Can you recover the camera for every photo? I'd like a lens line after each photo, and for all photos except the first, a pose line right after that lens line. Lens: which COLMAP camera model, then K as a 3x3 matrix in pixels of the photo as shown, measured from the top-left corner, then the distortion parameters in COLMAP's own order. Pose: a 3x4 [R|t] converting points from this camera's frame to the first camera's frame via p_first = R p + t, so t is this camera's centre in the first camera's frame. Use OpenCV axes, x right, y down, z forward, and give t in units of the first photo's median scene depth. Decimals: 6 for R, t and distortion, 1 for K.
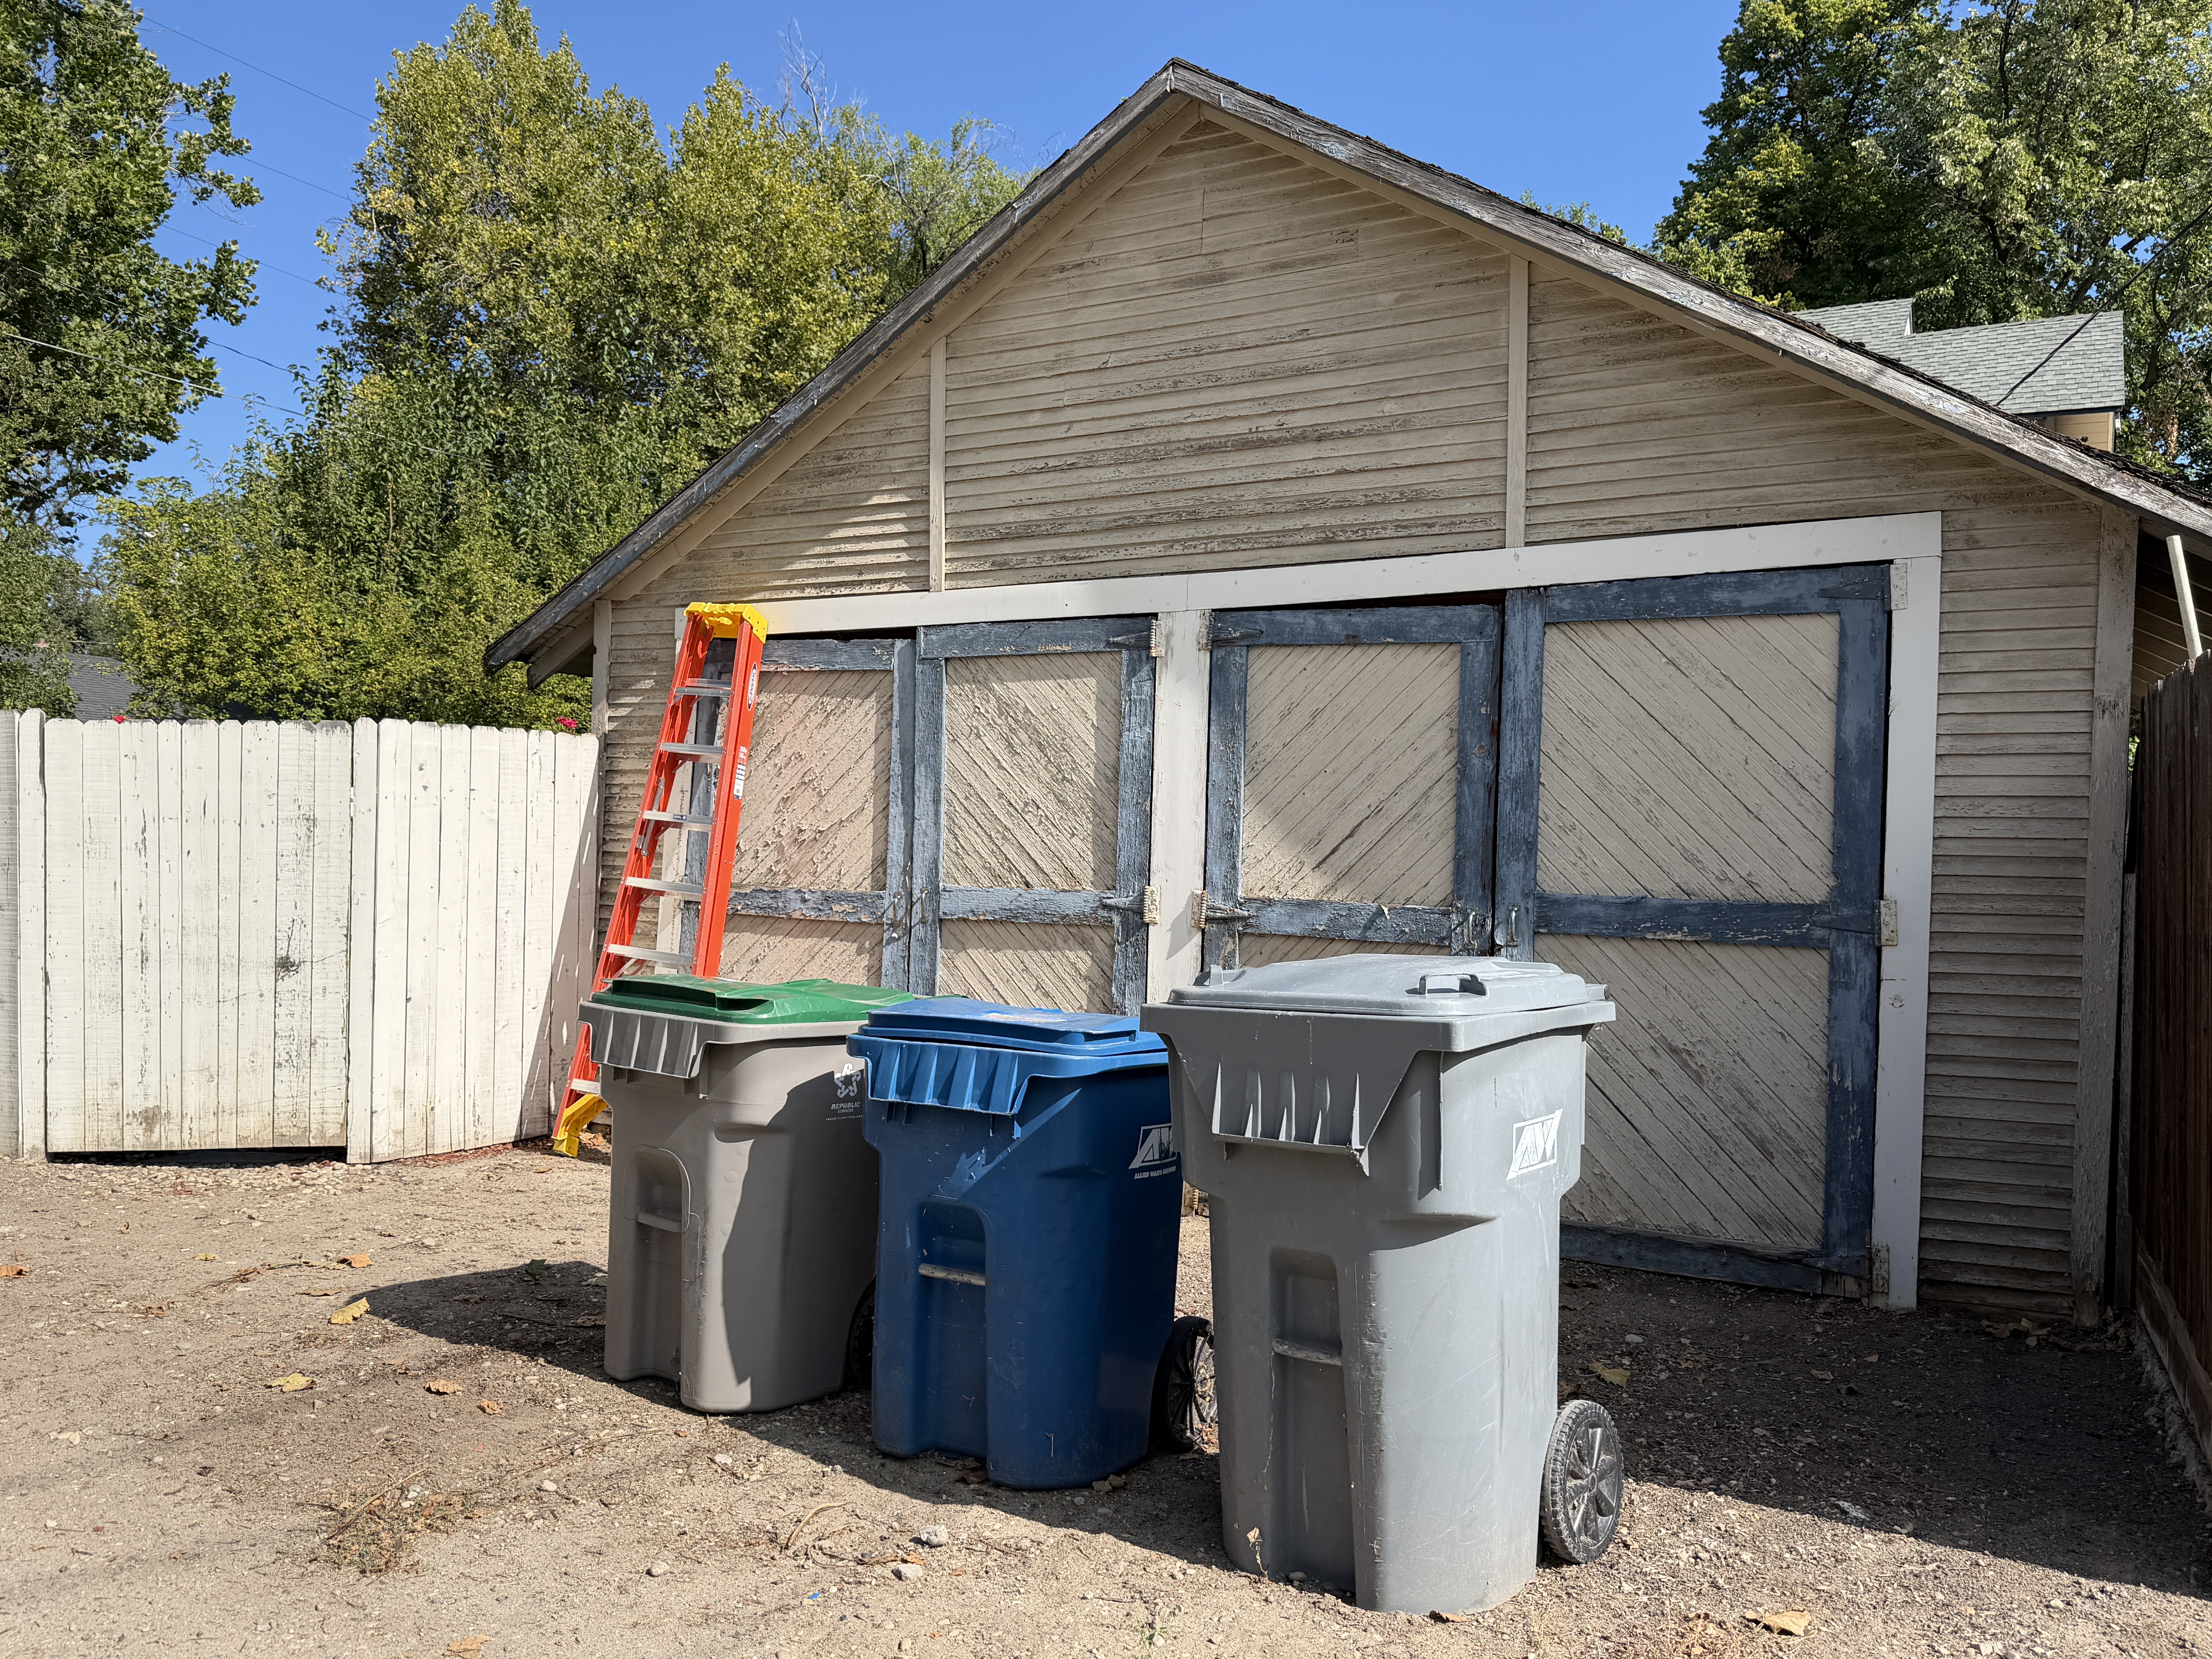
lens RADIAL K [[1761.0, 0, 1124.3], [0, 1761.0, 823.9], [0, 0, 1]] dist [0.078117, -0.108917]
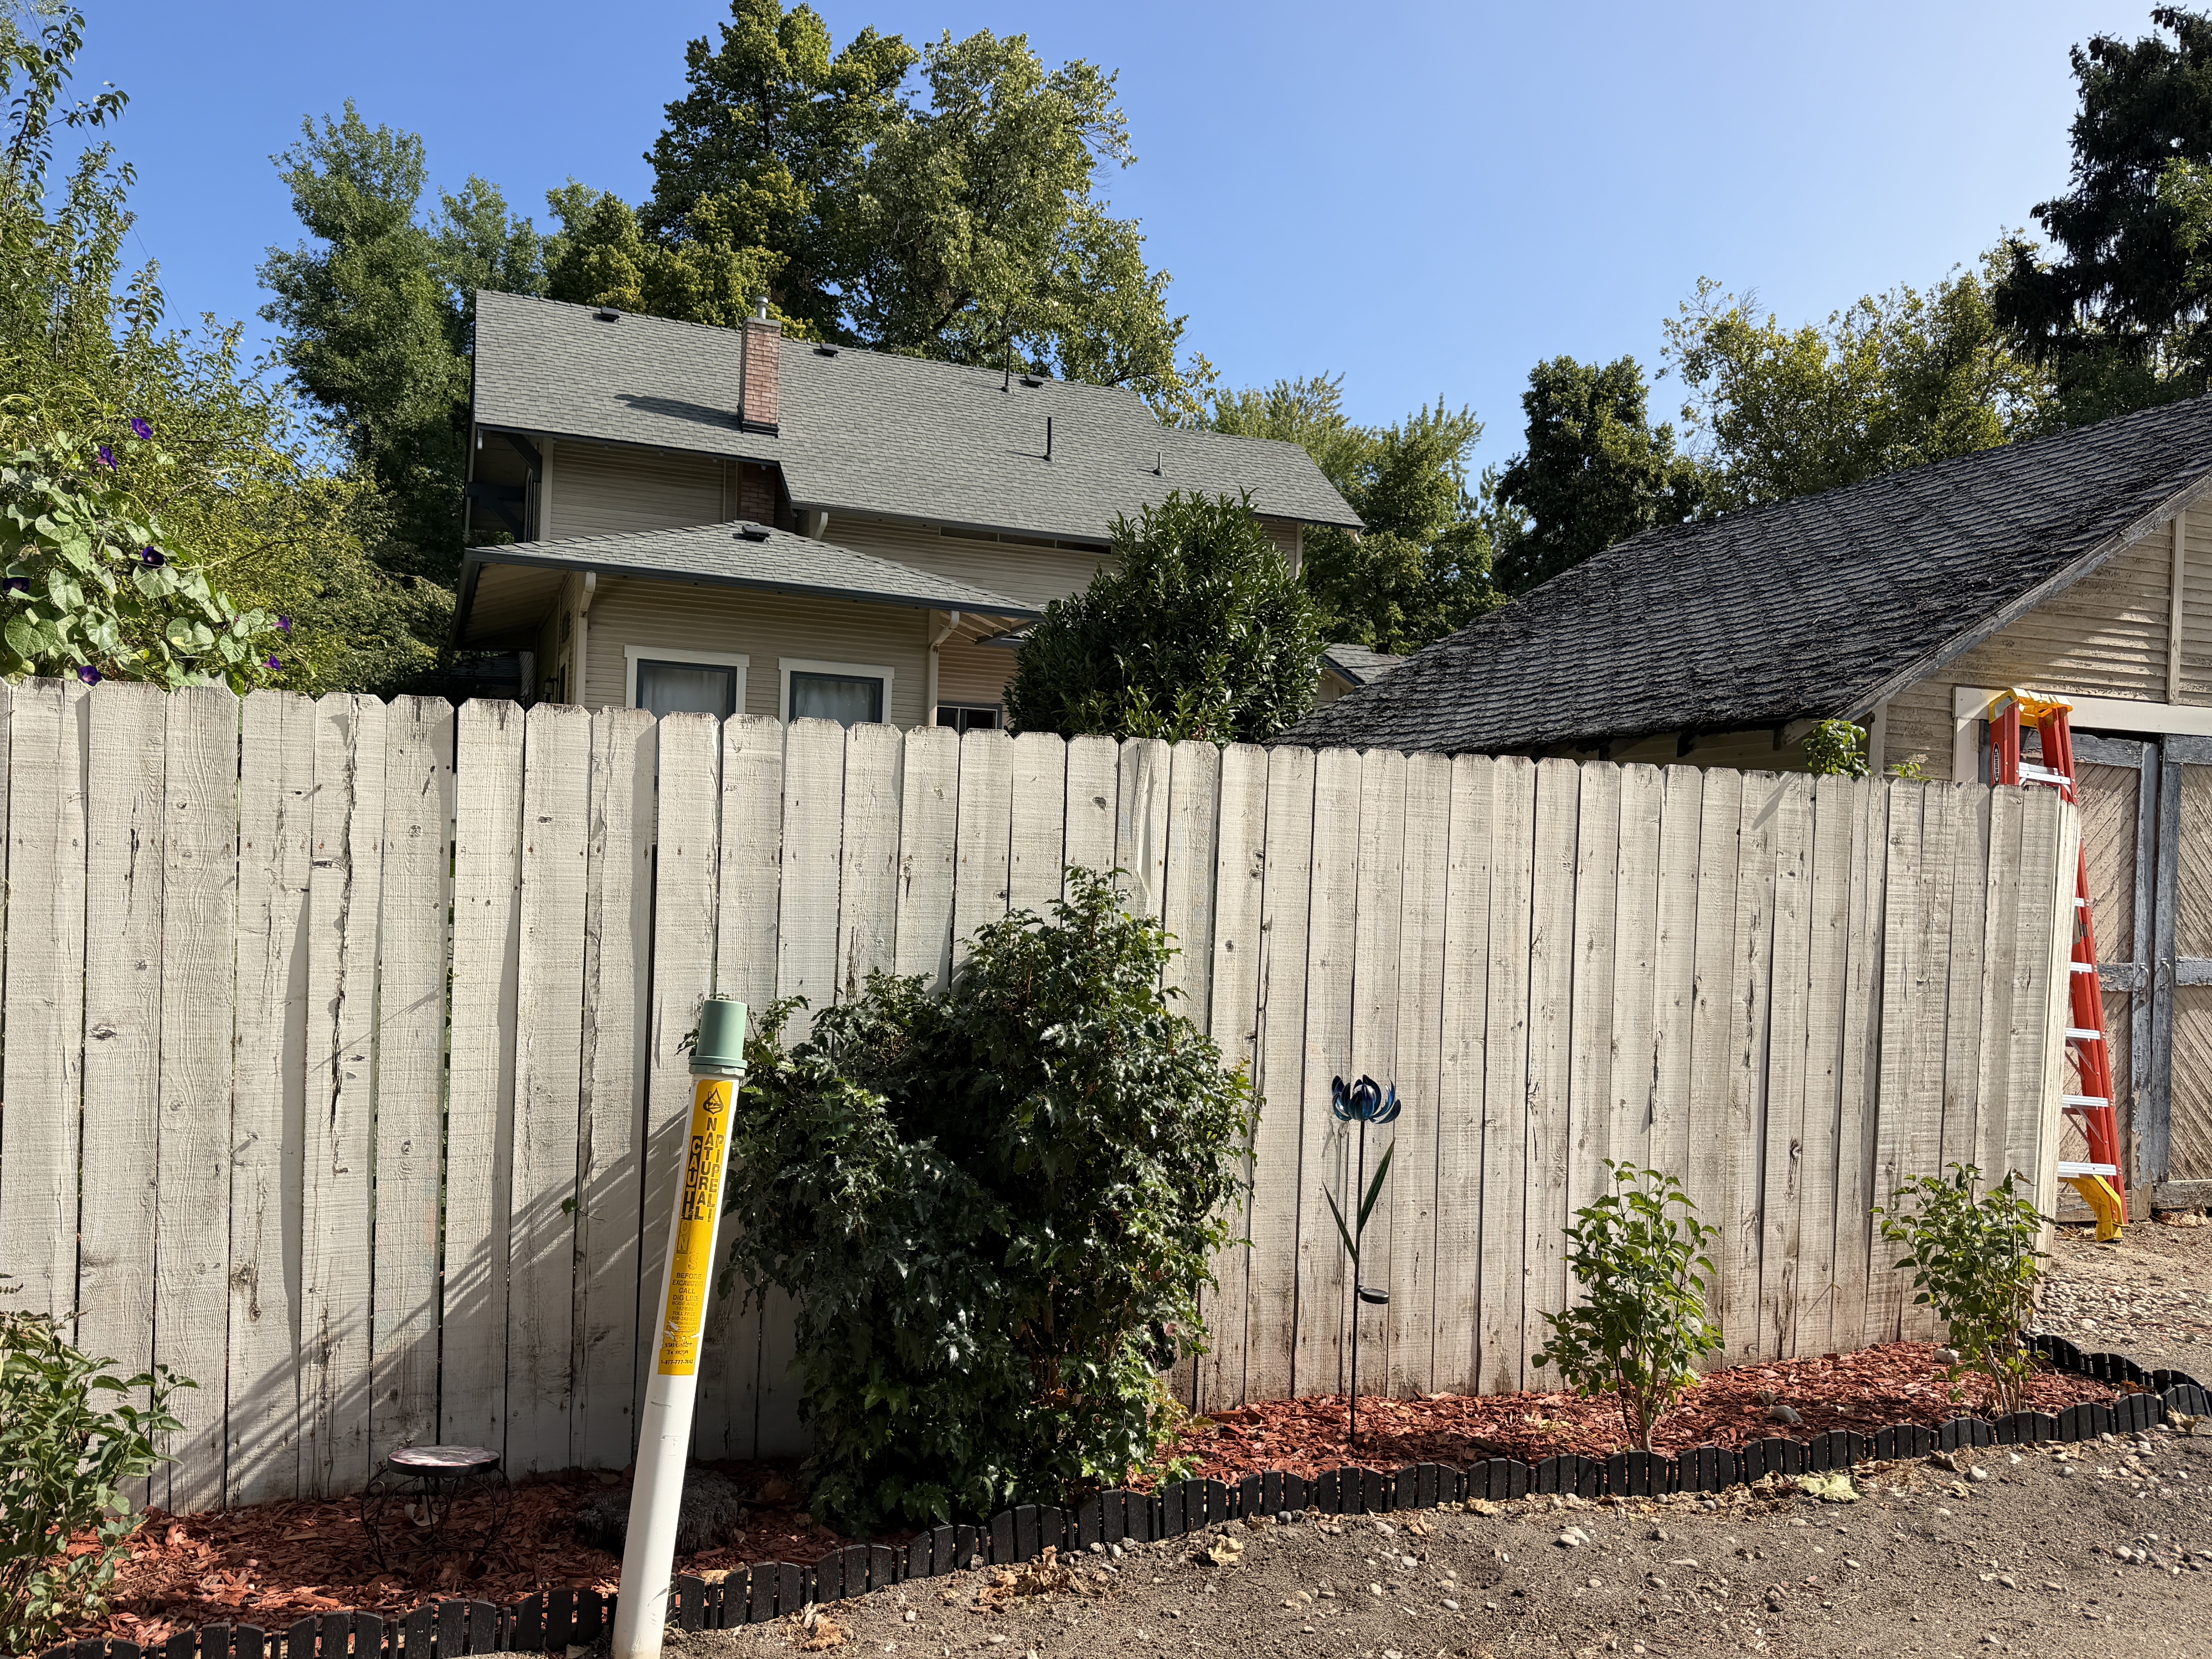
lens RADIAL K [[1761.0, 0, 1115.3], [0, 1761.0, 830.8], [0, 0, 1]] dist [0.078117, -0.108917]
pose [[0.642980, 0.016513, 0.765705, -1.625666], [-0.035811, 0.999322, 0.008521, -0.037656], [-0.765045, -0.032900, 0.643136, 0.861054]]
